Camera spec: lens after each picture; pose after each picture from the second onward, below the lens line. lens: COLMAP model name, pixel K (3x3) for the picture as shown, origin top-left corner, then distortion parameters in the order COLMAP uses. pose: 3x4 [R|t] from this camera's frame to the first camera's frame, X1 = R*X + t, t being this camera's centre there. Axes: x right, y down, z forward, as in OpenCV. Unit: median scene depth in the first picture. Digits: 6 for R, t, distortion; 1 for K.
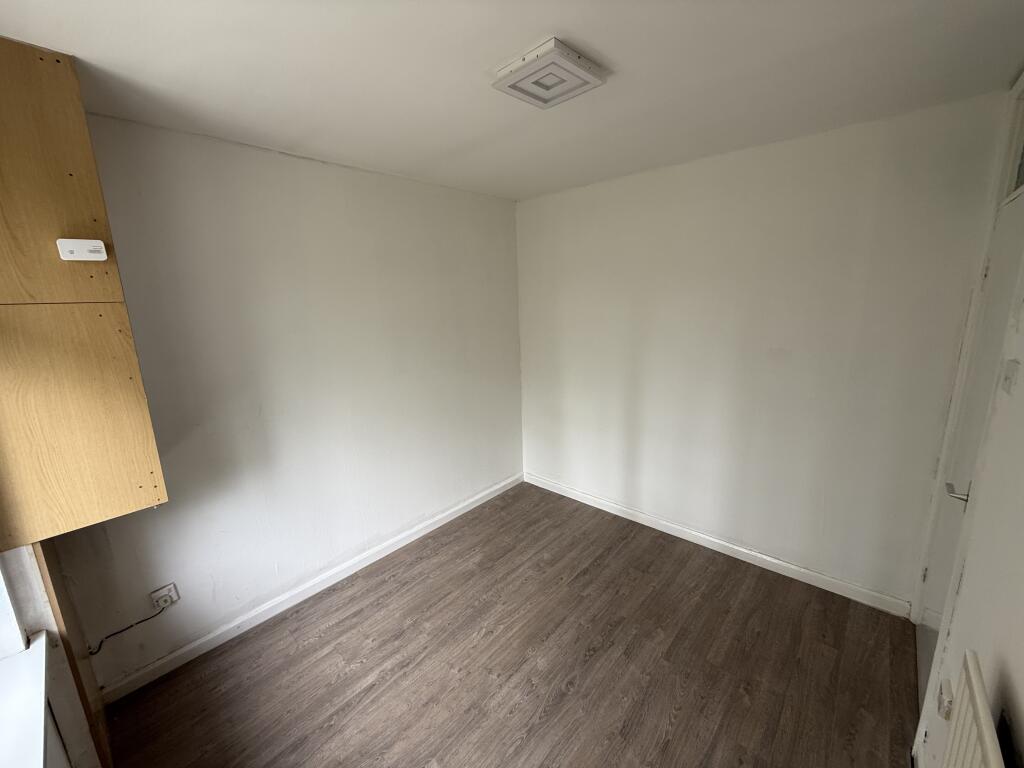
lens RADIAL K [[405.6, 0, 512.5], [0, 405.6, 380.9], [0, 0, 1]] dist [0.001608, -0.000187]
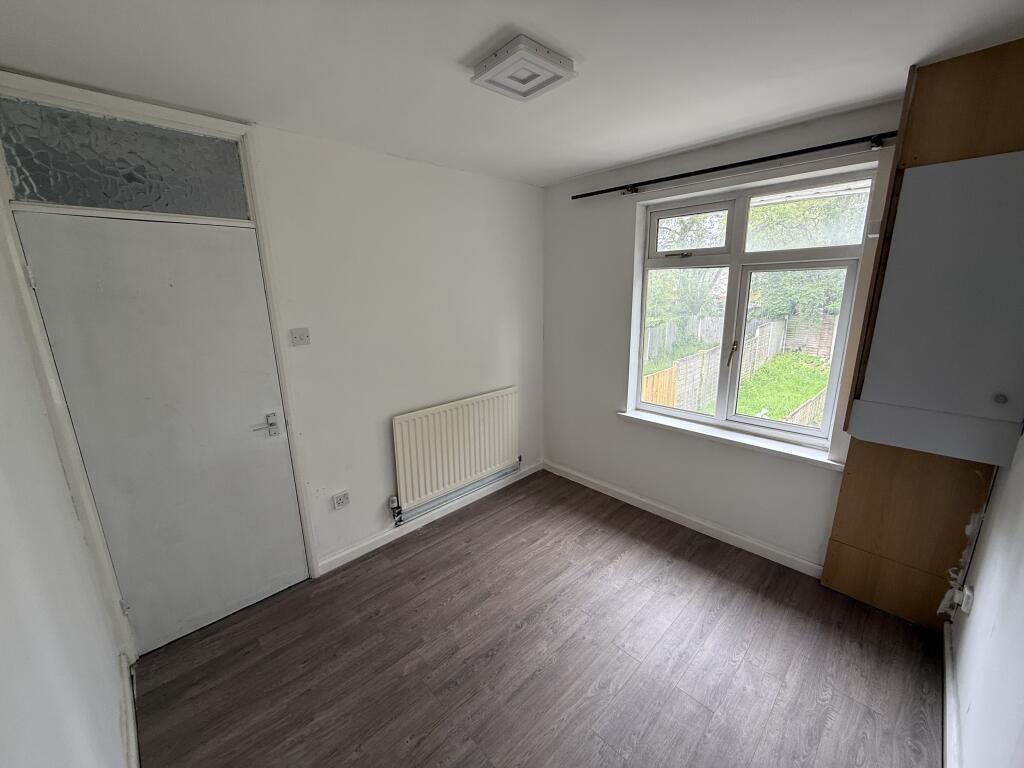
lens RADIAL K [[405.6, 0, 515.4], [0, 405.6, 383.1], [0, 0, 1]] dist [0.001608, -0.000187]
pose [[-0.997048, 0.040067, 0.065494, 0.046344], [0.064153, 0.903408, 0.423956, -0.327989], [-0.042181, 0.426906, -0.903311, 1.622695]]
